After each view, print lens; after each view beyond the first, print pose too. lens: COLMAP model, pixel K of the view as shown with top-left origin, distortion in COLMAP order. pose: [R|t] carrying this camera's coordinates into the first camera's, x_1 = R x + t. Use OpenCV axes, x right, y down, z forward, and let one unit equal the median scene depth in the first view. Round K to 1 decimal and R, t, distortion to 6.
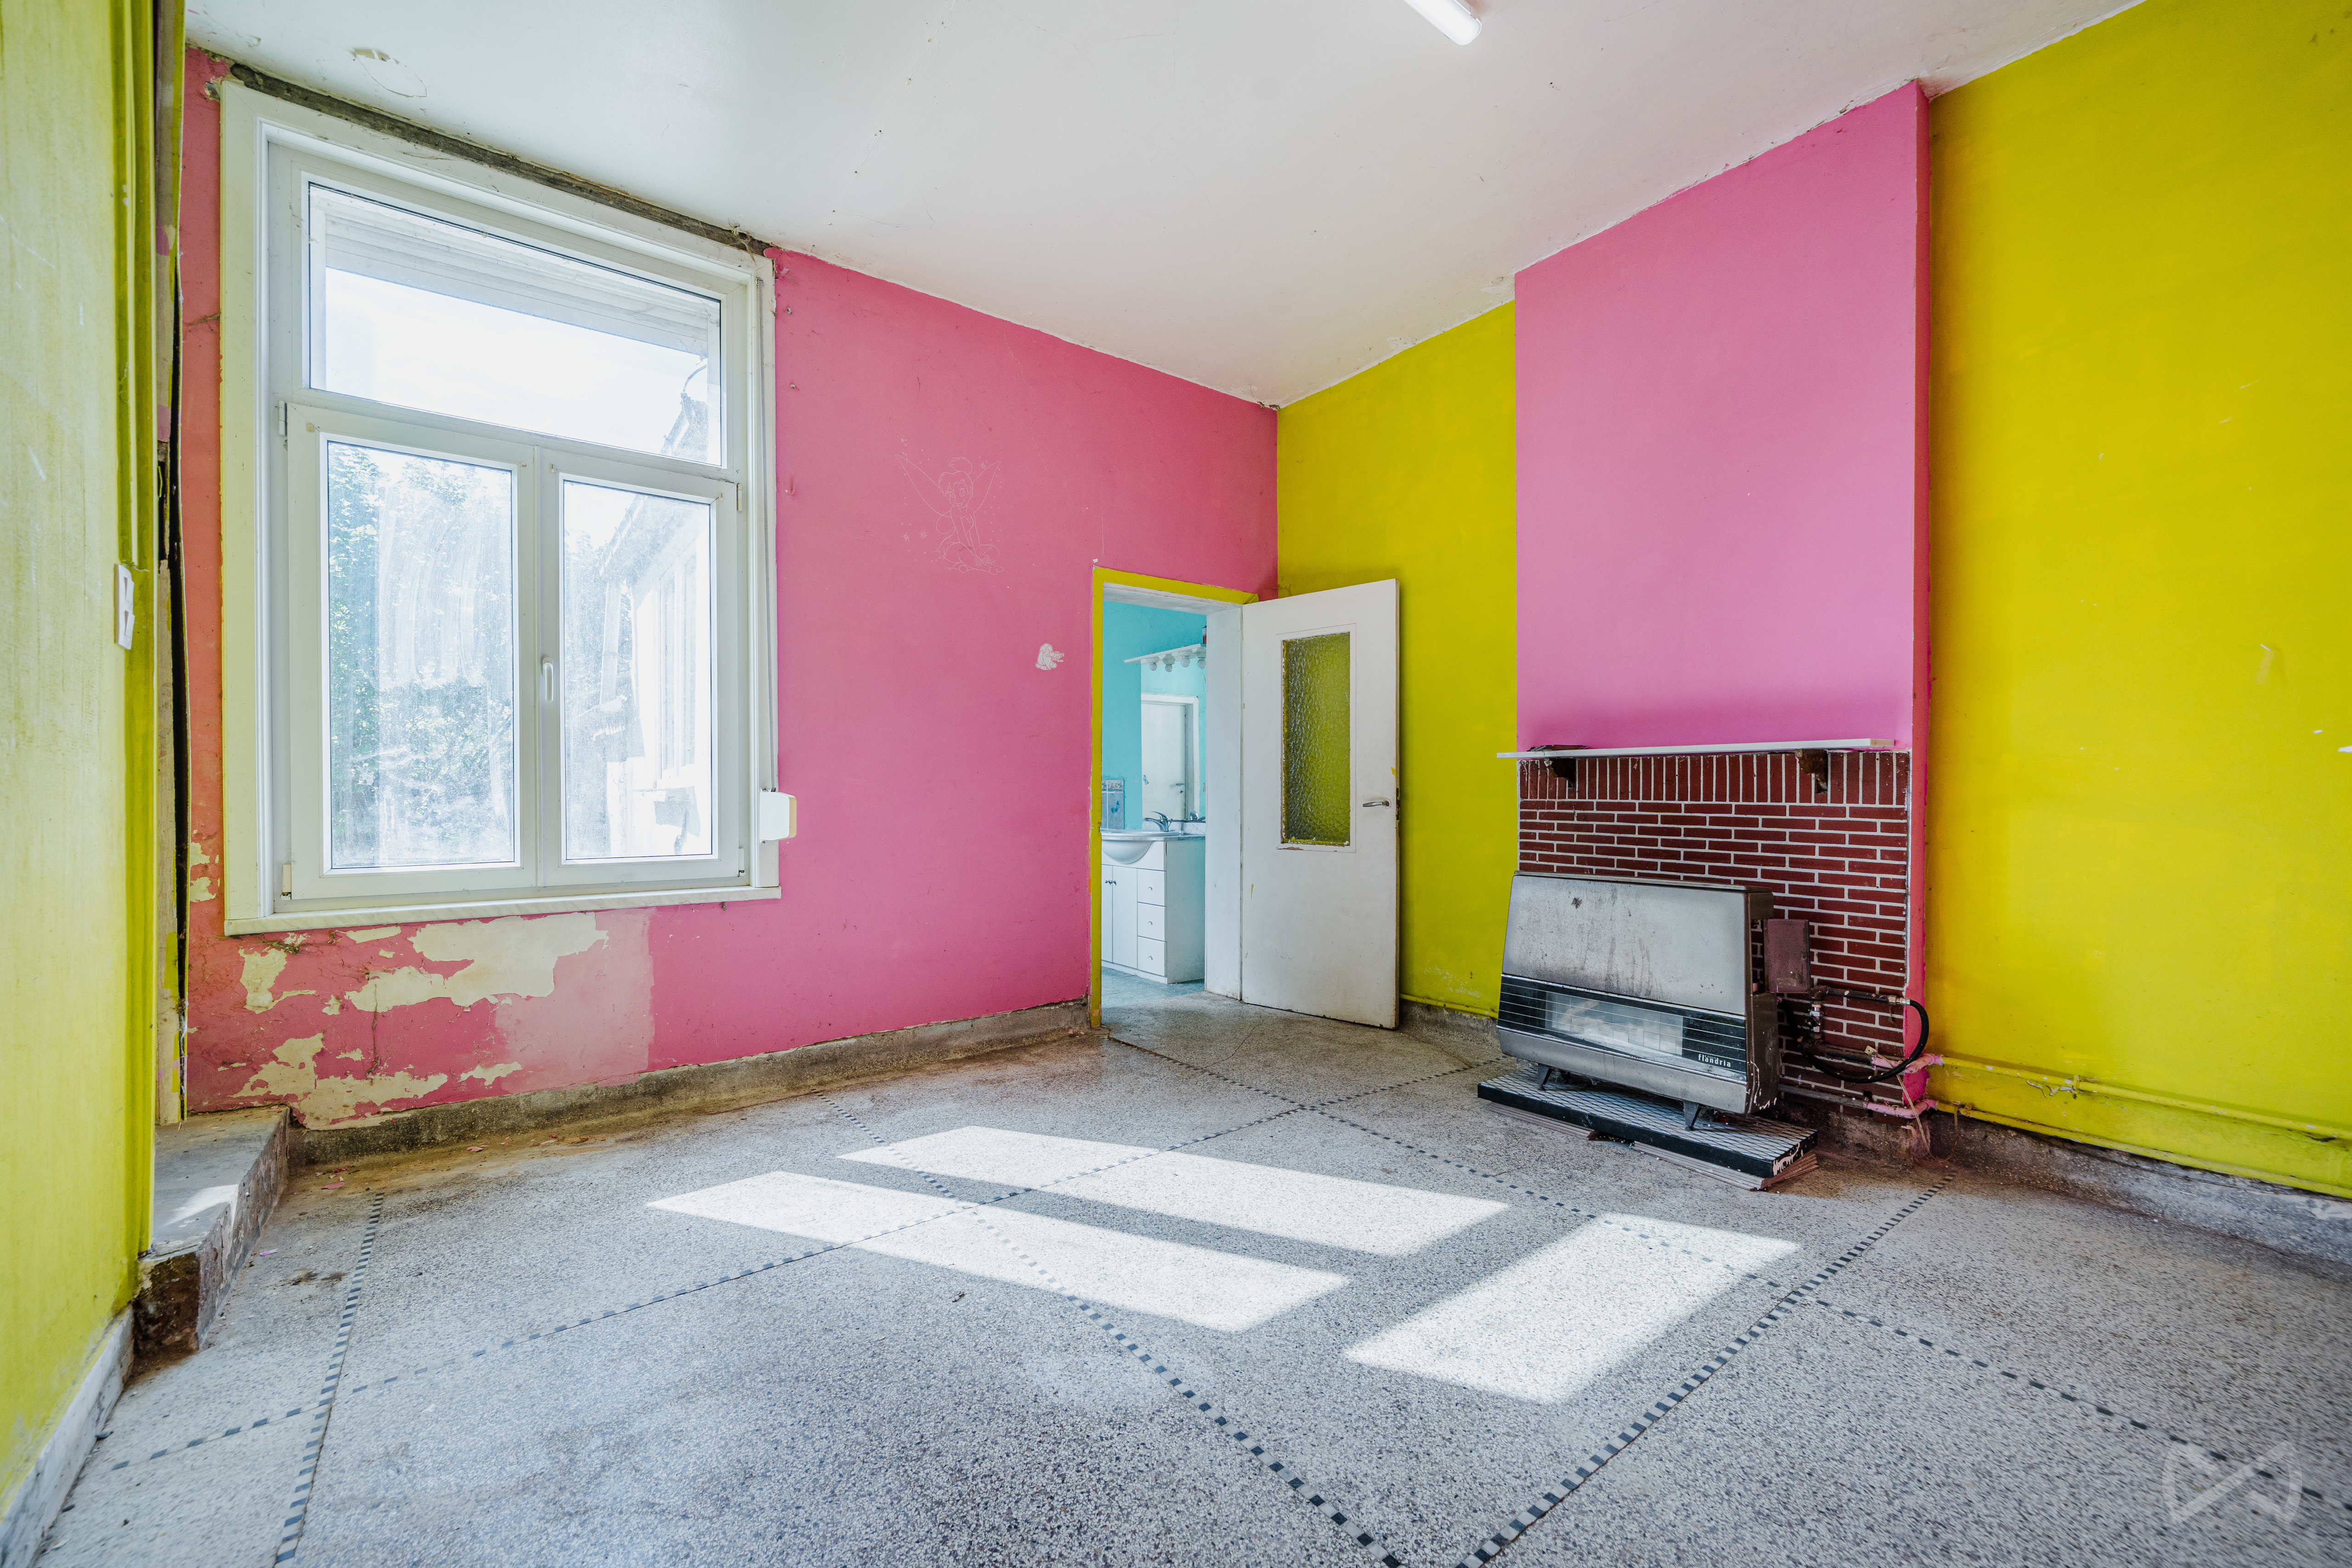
lens RADIAL K [[920.5, 0, 1204.1], [0, 920.5, 793.8], [0, 0, 1]] dist [0.001644, 0.000129]
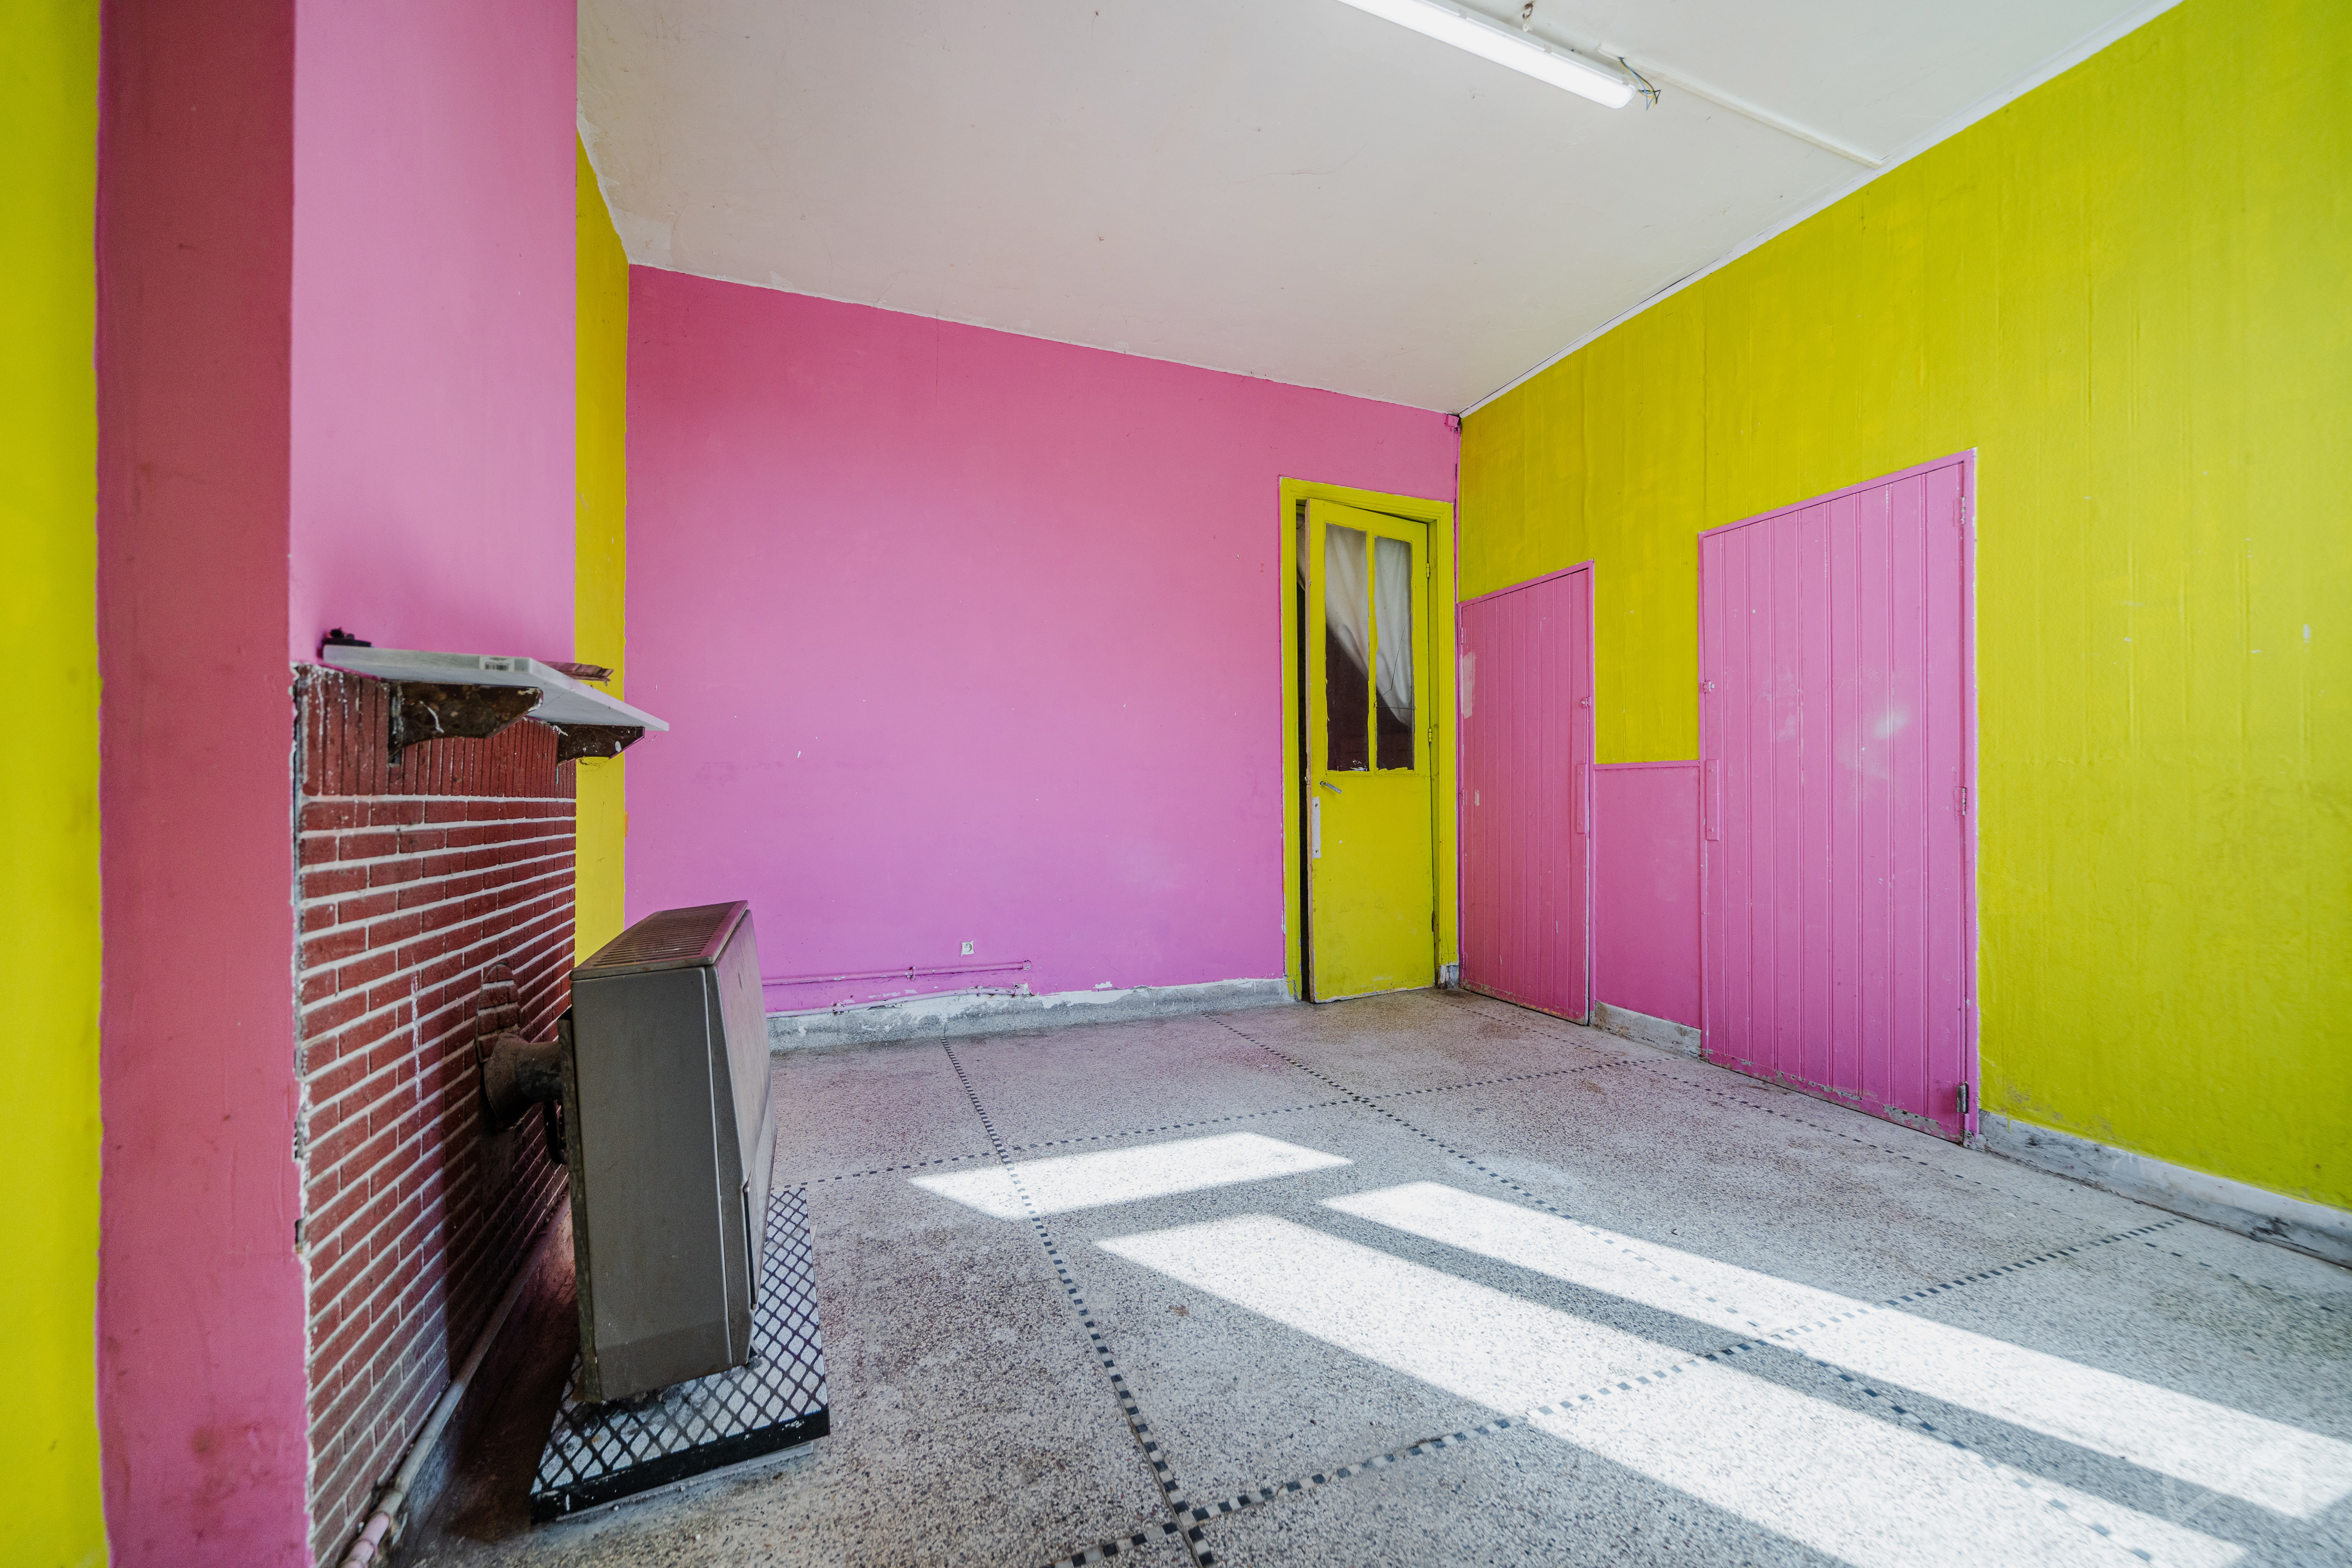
lens RADIAL K [[920.5, 0, 1204.1], [0, 920.5, 793.8], [0, 0, 1]] dist [0.001644, 0.000129]
pose [[-0.962280, -0.002491, 0.272051, -0.013964], [-0.001413, 0.999990, 0.004161, 0.005640], [-0.272059, 0.003619, -0.962274, 1.957929]]
